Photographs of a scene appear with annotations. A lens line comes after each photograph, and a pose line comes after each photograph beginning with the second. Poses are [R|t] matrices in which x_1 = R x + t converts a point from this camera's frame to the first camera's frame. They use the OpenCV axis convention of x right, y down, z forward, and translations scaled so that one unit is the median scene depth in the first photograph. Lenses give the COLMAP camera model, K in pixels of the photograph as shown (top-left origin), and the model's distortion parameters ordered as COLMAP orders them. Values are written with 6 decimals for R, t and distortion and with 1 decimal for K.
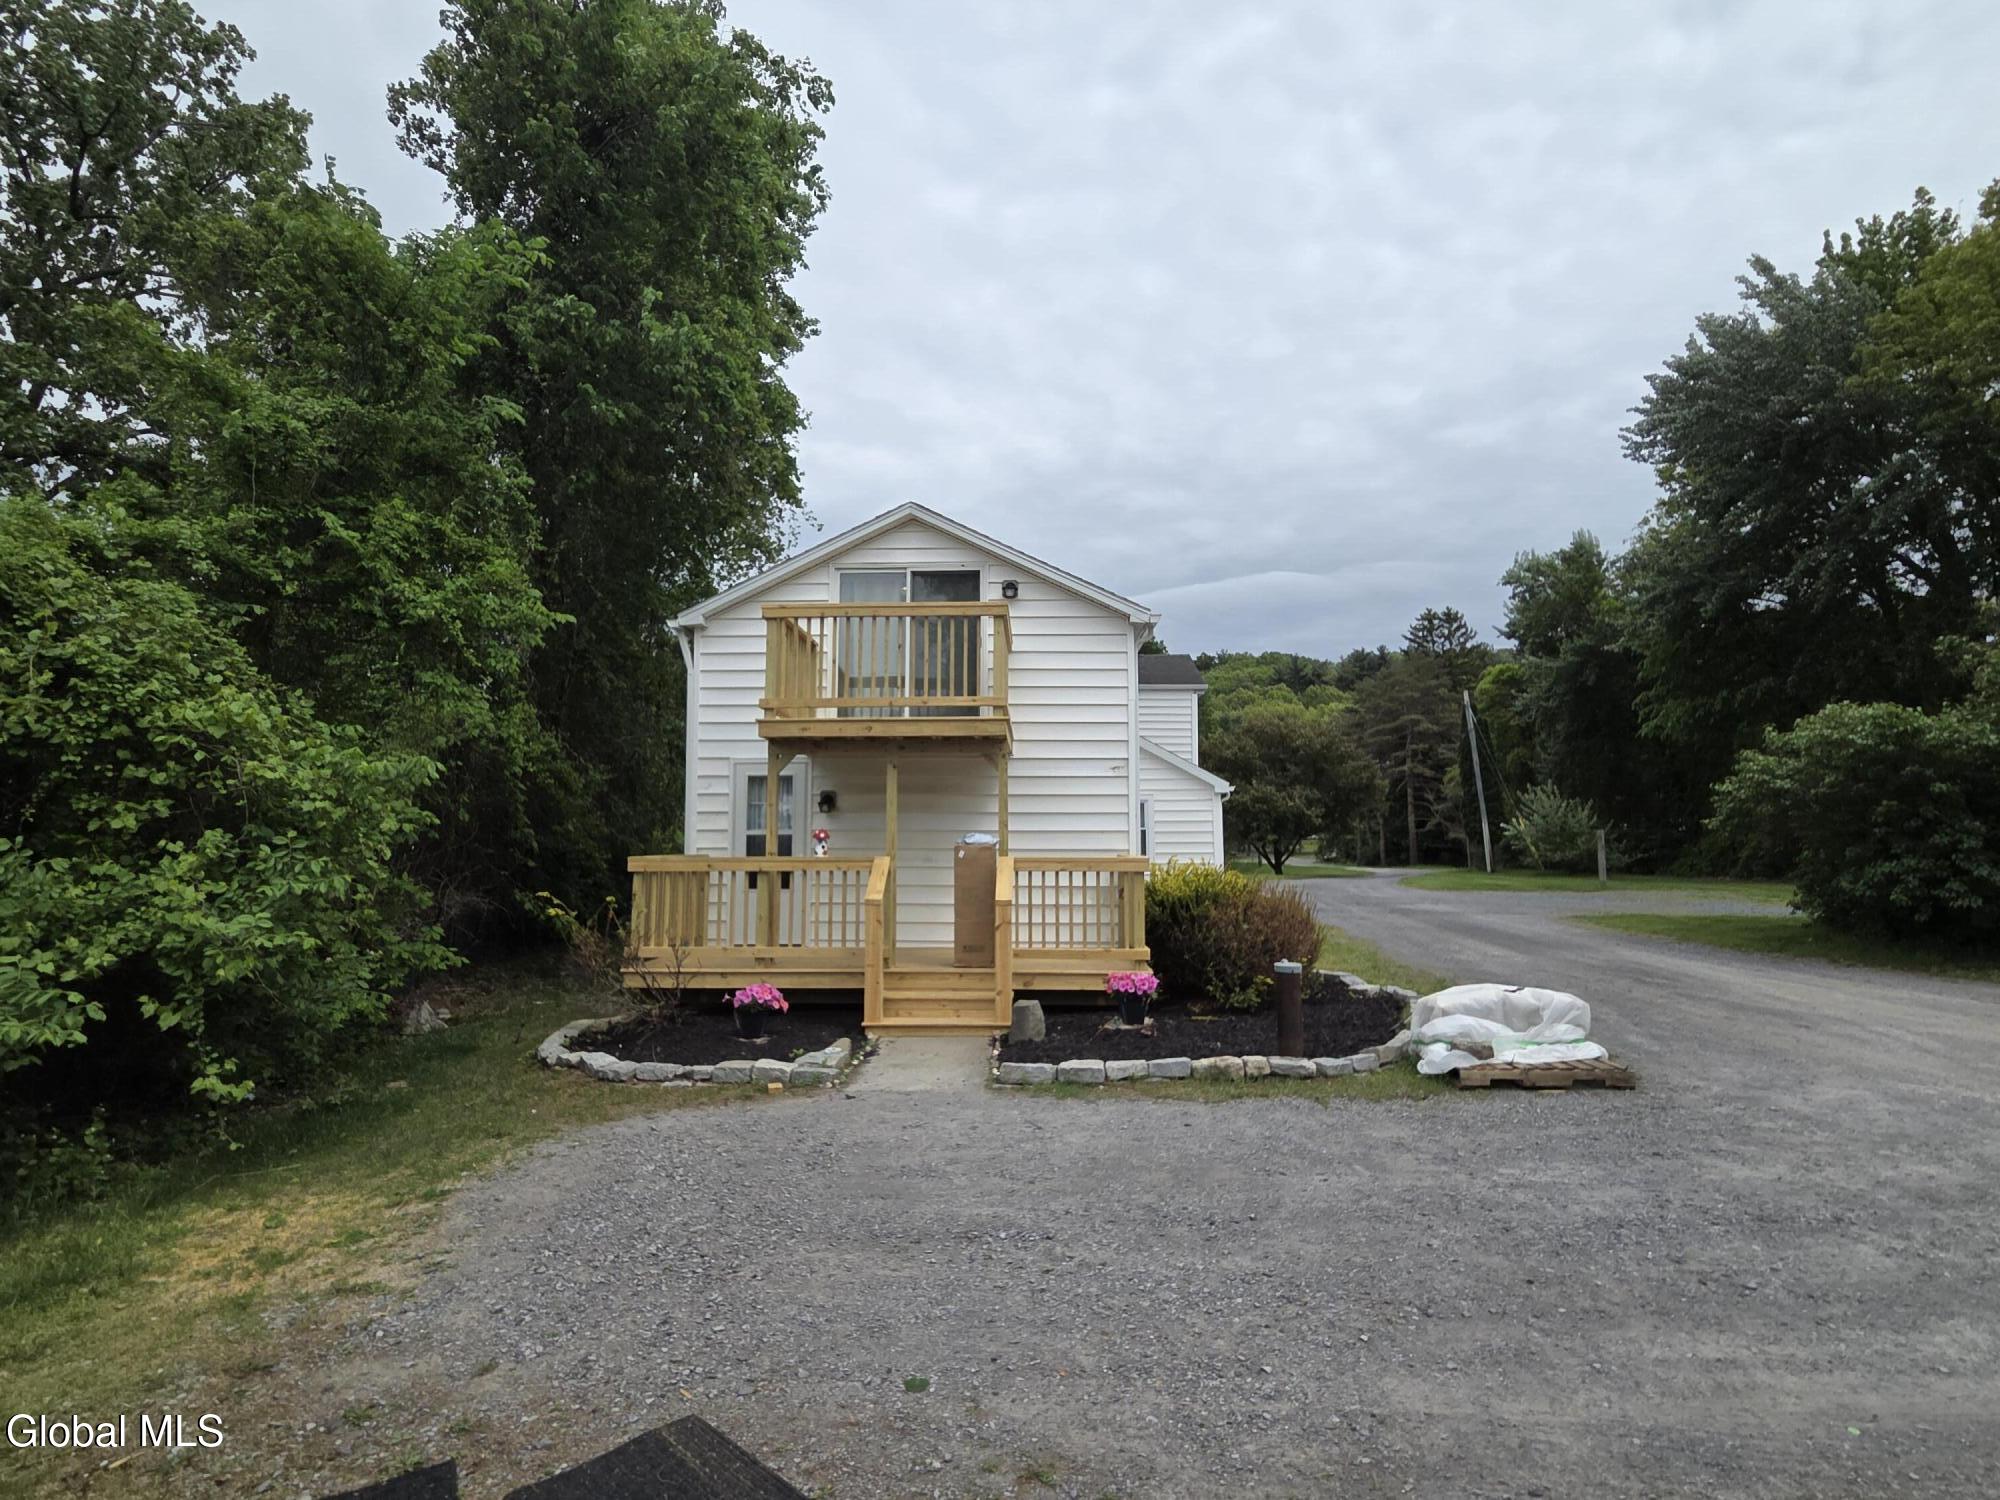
lens RADIAL K [[959.3, 0, 1000.0], [0, 959.3, 750.0], [0, 0, 1]] dist [-0.001145, -0.000682]
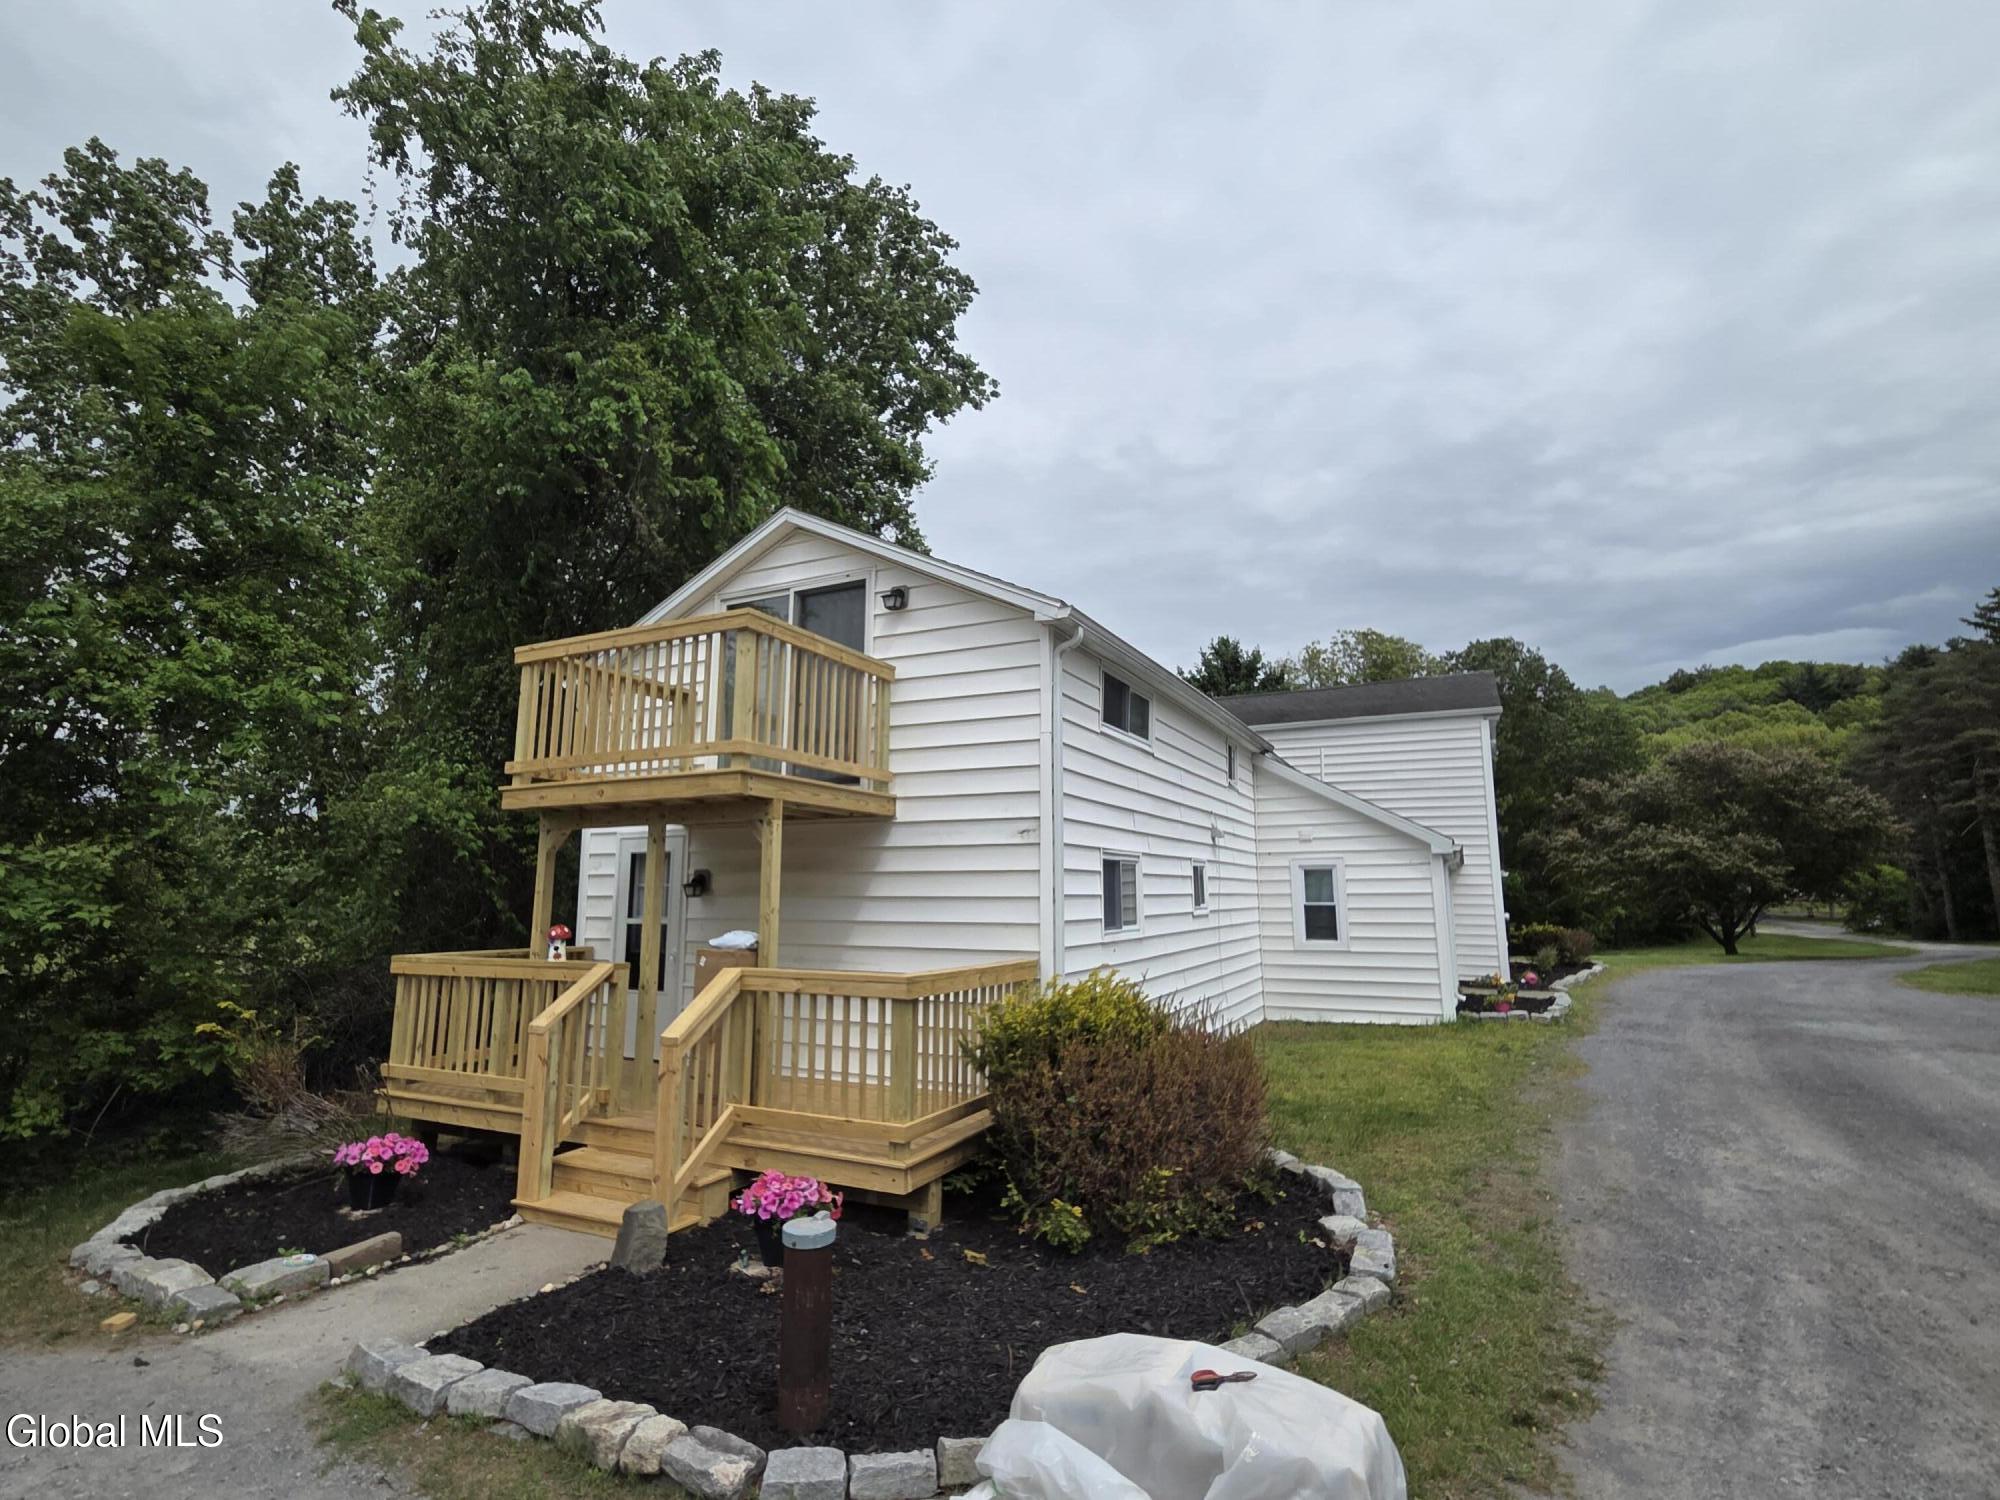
lens RADIAL K [[959.3, 0, 1000.0], [0, 959.3, 750.0], [0, 0, 1]] dist [-0.001145, -0.000682]
pose [[0.909604, -0.064737, -0.410402, 0.228613], [0.039408, 0.996776, -0.069890, 0.004518], [0.413604, 0.047399, 0.909222, 0.209213]]
